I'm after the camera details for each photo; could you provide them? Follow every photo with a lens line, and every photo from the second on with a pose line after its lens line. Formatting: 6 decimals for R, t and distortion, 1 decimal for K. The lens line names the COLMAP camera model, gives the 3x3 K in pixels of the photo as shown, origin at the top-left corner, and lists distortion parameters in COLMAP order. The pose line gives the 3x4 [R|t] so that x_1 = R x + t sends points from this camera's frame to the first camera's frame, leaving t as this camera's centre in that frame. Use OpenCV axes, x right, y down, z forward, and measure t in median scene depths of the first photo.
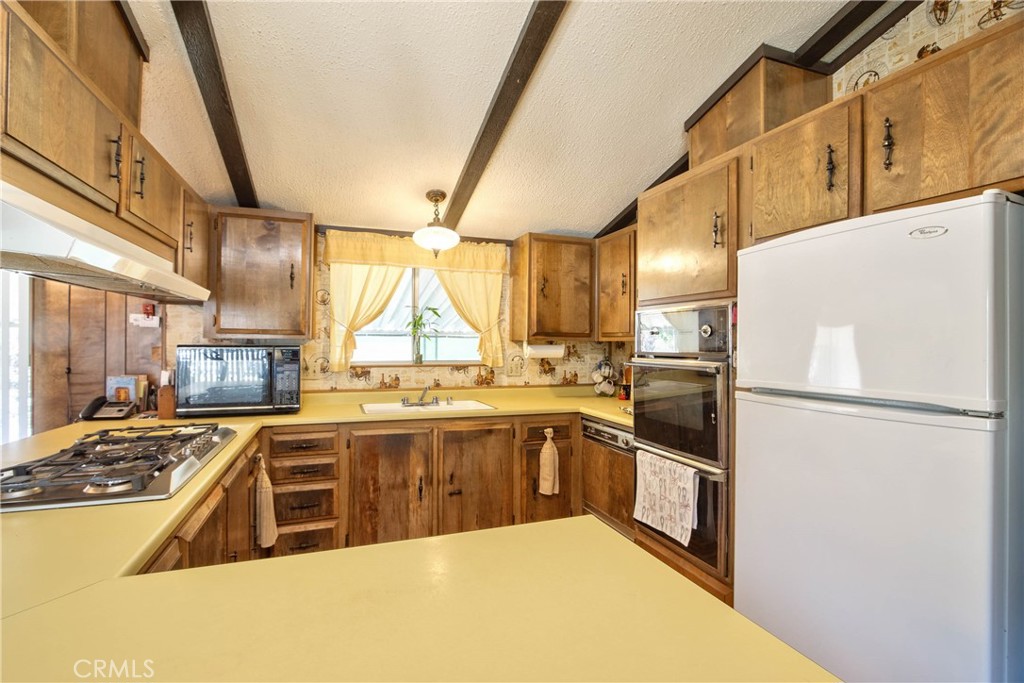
lens RADIAL K [[476.7, 0, 514.9], [0, 476.7, 345.3], [0, 0, 1]] dist [-0.017619, 0.000833]
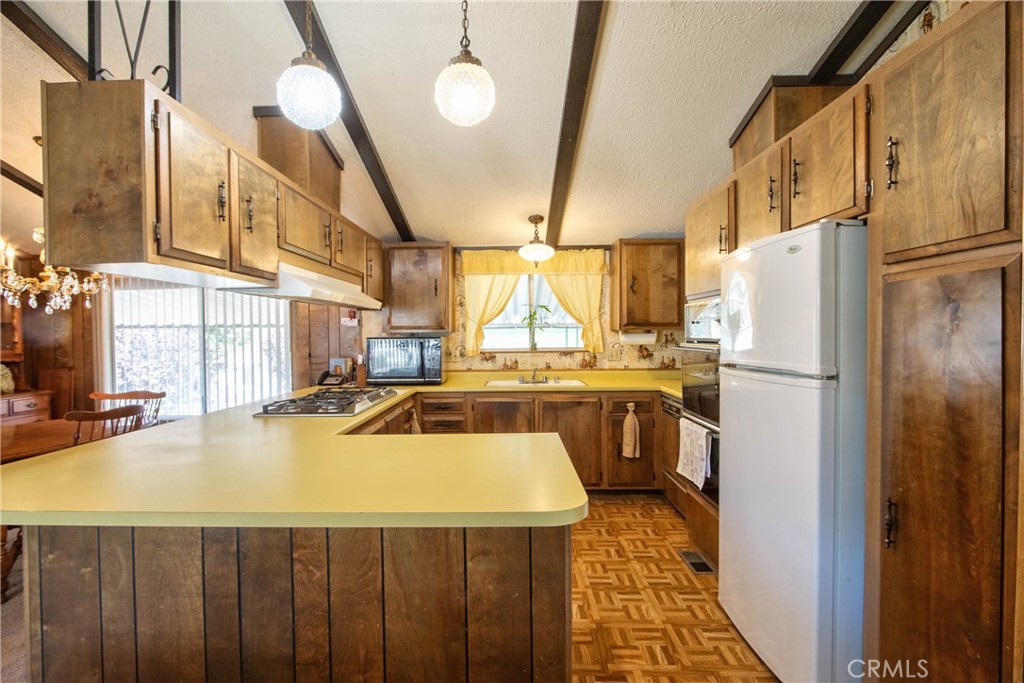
lens RADIAL K [[476.7, 0, 514.9], [0, 476.7, 345.3], [0, 0, 1]] dist [-0.017619, 0.000833]
pose [[0.939760, -0.008375, -0.341733, 0.216947], [0.015211, 0.999734, 0.017330, 0.003773], [0.341497, -0.021484, 0.939637, -0.235209]]
